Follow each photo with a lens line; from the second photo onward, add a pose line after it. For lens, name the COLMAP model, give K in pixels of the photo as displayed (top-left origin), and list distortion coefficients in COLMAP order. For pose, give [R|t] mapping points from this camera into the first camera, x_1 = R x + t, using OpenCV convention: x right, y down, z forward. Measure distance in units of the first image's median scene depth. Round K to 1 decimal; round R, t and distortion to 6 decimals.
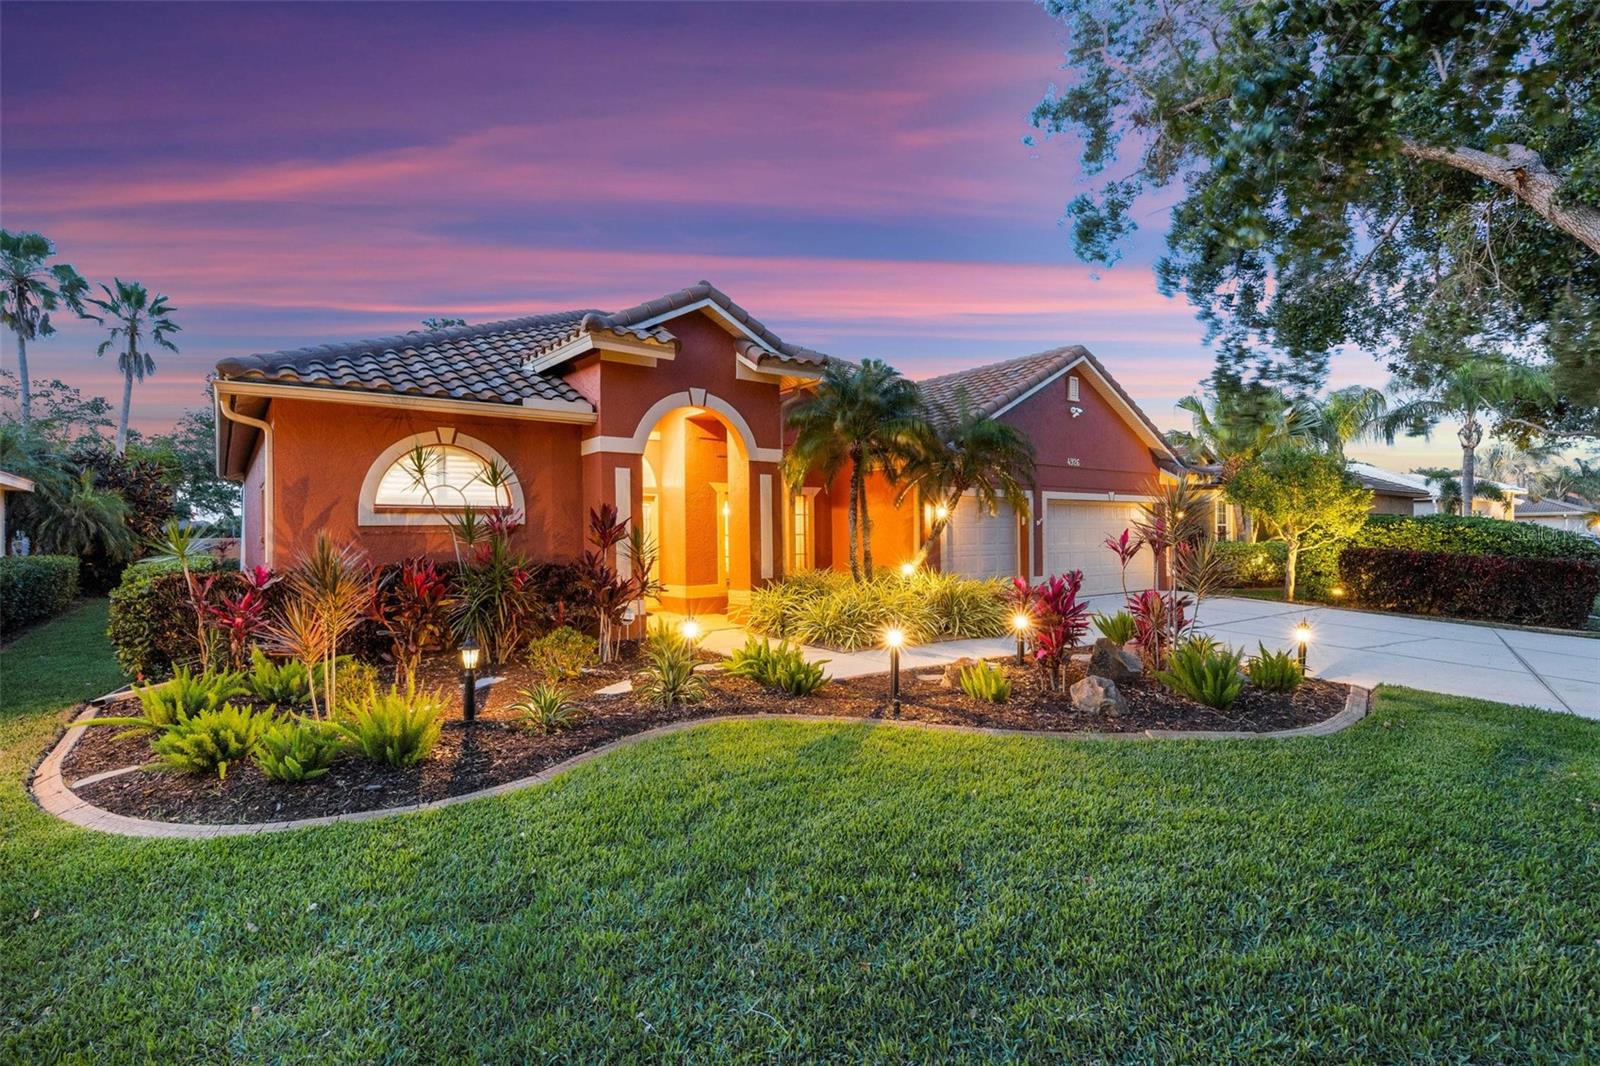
lens RADIAL K [[757.0, 0, 805.4], [0, 757.0, 525.6], [0, 0, 1]] dist [-0.001174, 0.000556]
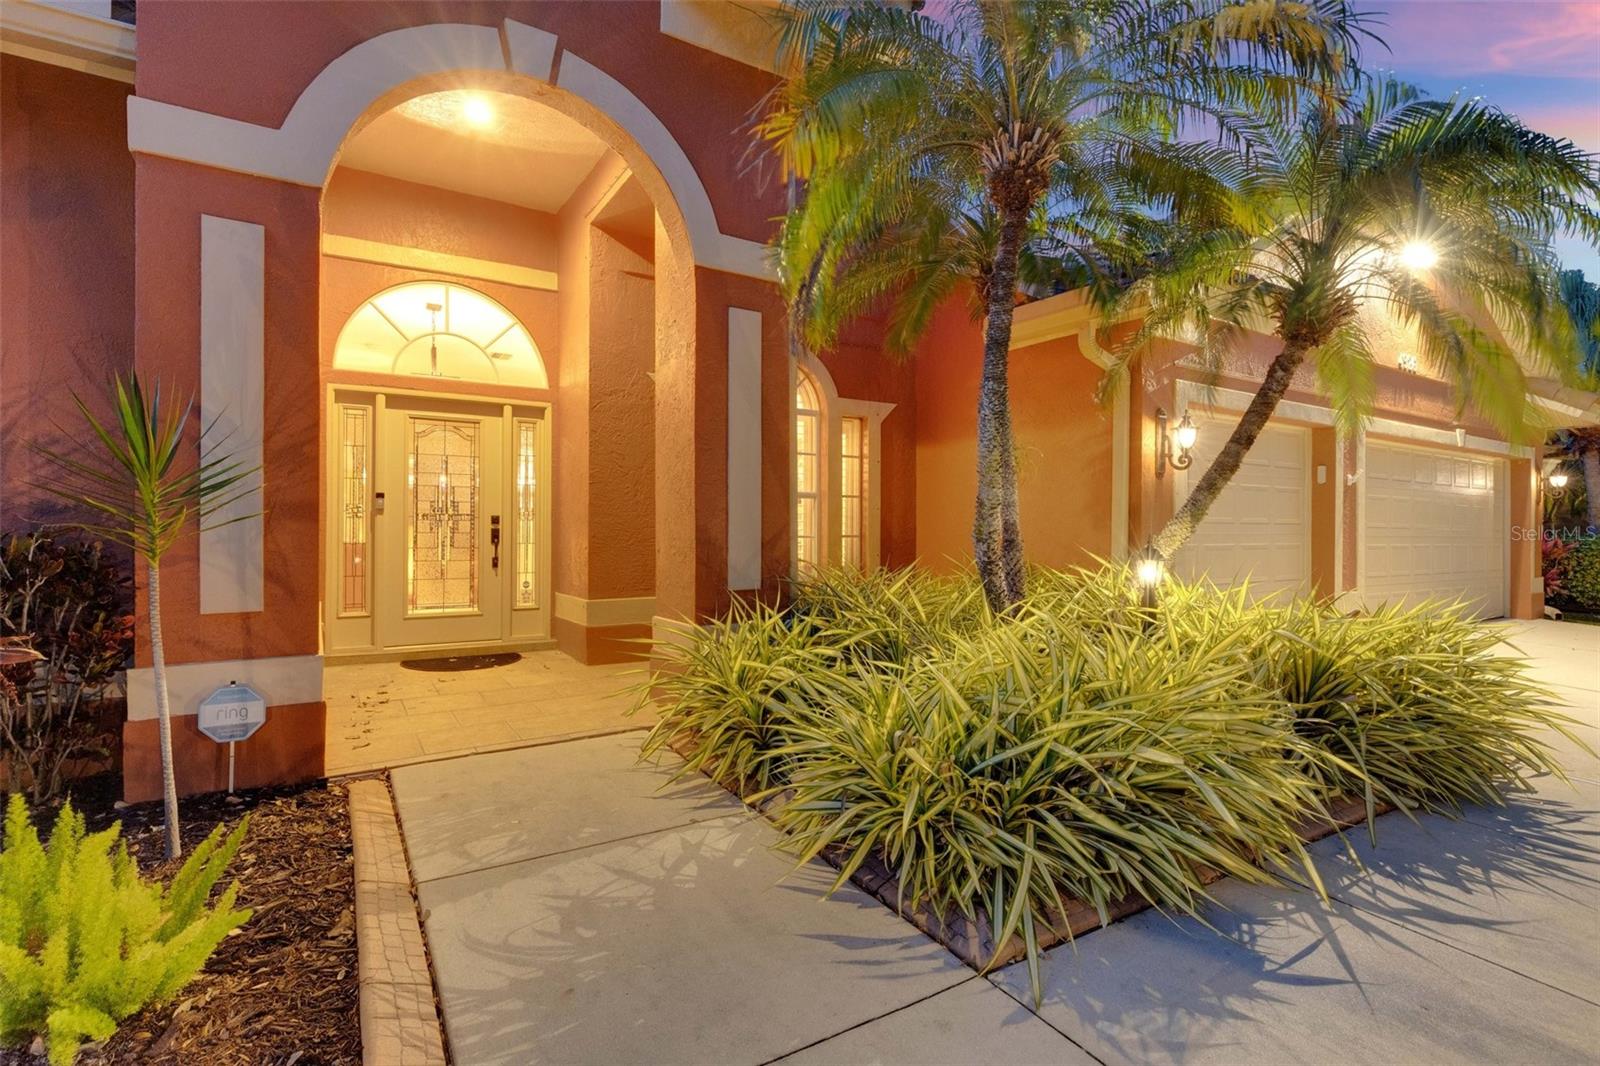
lens RADIAL K [[757.0, 0, 793.0], [0, 757.0, 530.5], [0, 0, 1]] dist [-0.001174, 0.000556]
pose [[0.993794, 0.011049, -0.110689, 0.012696], [-0.010184, 0.999913, 0.008380, 0.037217], [0.110772, -0.007201, 0.993820, 0.633299]]
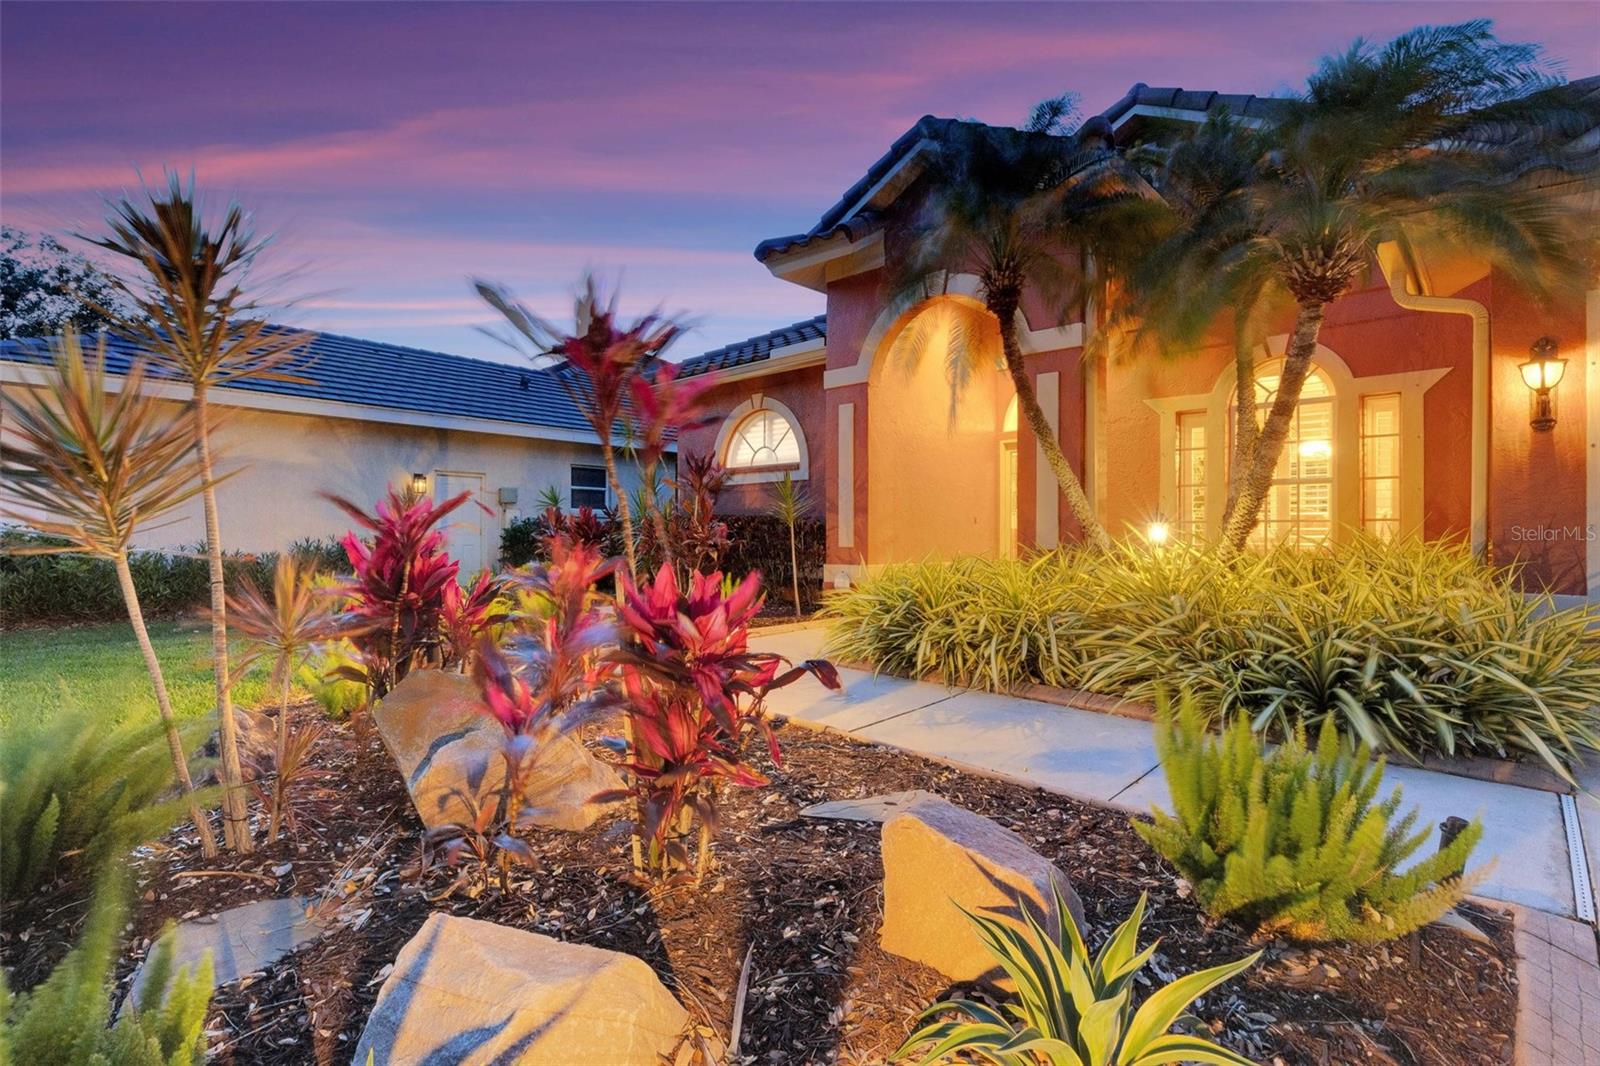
lens RADIAL K [[757.0, 0, 805.0], [0, 757.0, 532.3], [0, 0, 1]] dist [-0.001174, 0.000556]
pose [[0.168021, 0.001160, -0.985783, 0.493802], [0.000161, 0.999999, 0.001205, 0.055284], [0.985783, -0.000362, 0.168020, 0.713685]]
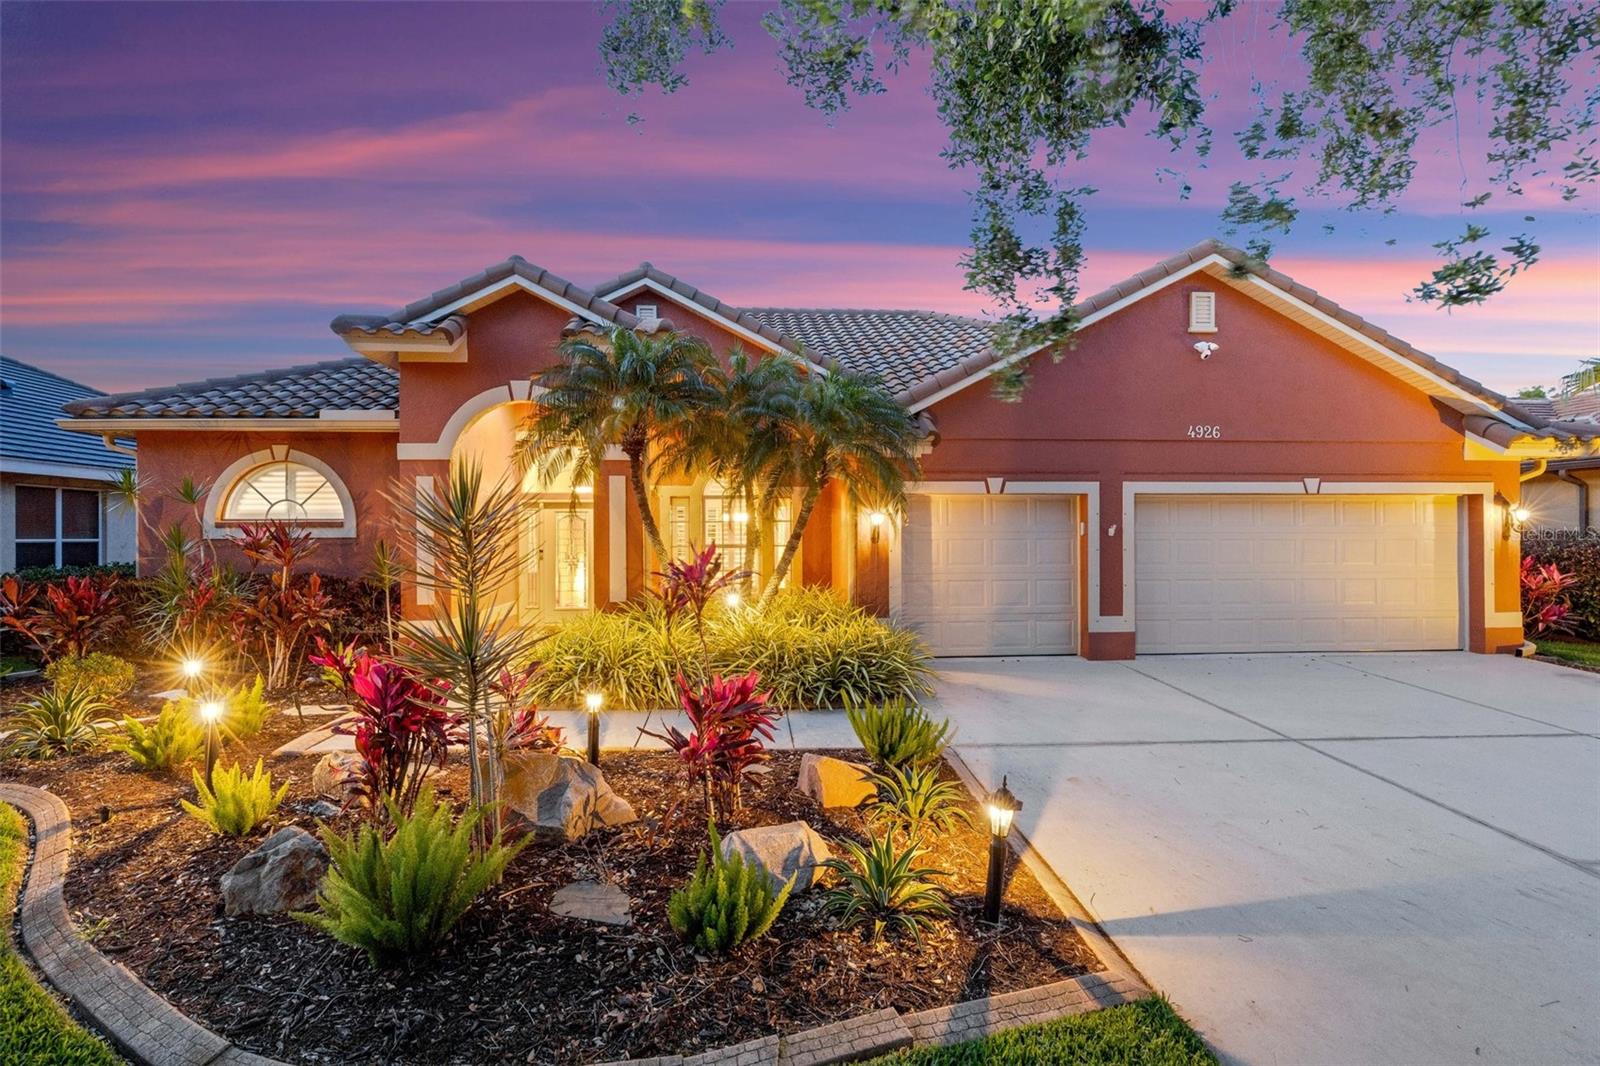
lens RADIAL K [[757.0, 0, 788.8], [0, 757.0, 533.6], [0, 0, 1]] dist [-0.001174, 0.000556]
pose [[0.835998, -0.000152, -0.548733, 0.551556], [0.002993, 0.999986, 0.004283, -0.007839], [0.548724, -0.005223, 0.835987, 0.414503]]
